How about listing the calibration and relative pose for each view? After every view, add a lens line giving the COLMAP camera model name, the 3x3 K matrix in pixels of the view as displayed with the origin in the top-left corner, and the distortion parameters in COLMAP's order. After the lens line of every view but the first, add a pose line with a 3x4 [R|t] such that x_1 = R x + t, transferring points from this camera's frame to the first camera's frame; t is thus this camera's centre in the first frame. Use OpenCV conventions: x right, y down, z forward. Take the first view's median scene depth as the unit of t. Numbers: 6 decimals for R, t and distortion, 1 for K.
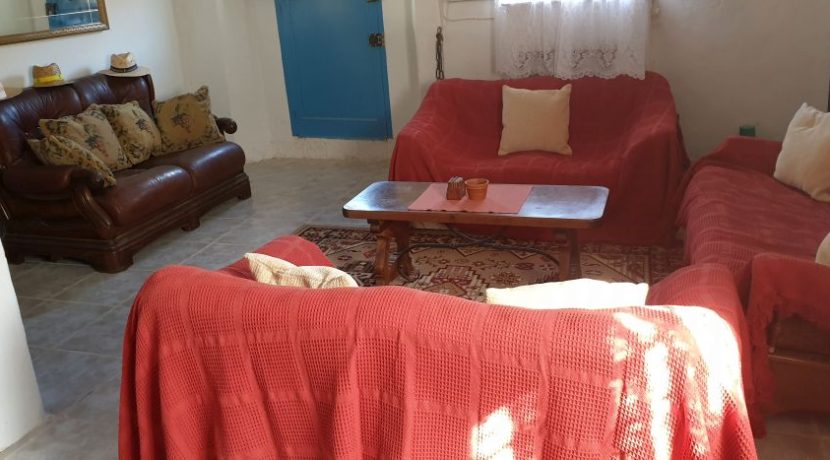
lens RADIAL K [[784.3, 0, 424.5], [0, 784.3, 225.2], [0, 0, 1]] dist [0.237297, -0.575966]
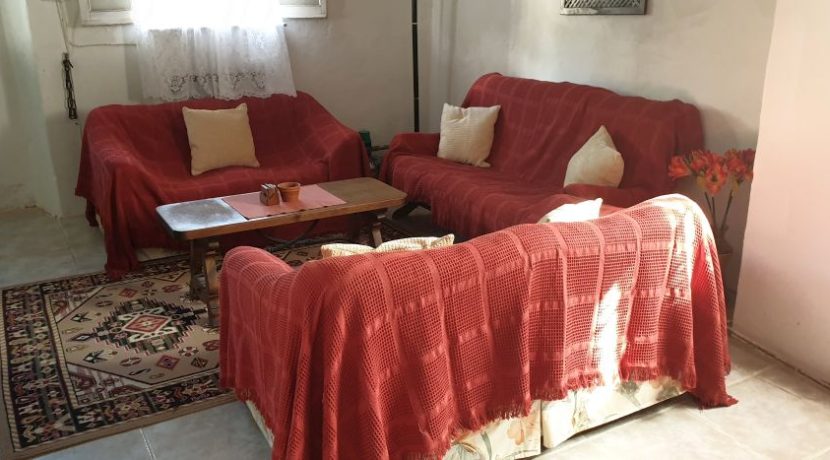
lens RADIAL K [[784.3, 0, 424.5], [0, 784.3, 225.2], [0, 0, 1]] dist [0.237297, -0.575966]
pose [[0.636047, -0.163560, 0.754117, -0.641533], [0.211413, 0.976821, 0.033549, 0.001570], [-0.742124, 0.138091, 0.655883, 0.158248]]
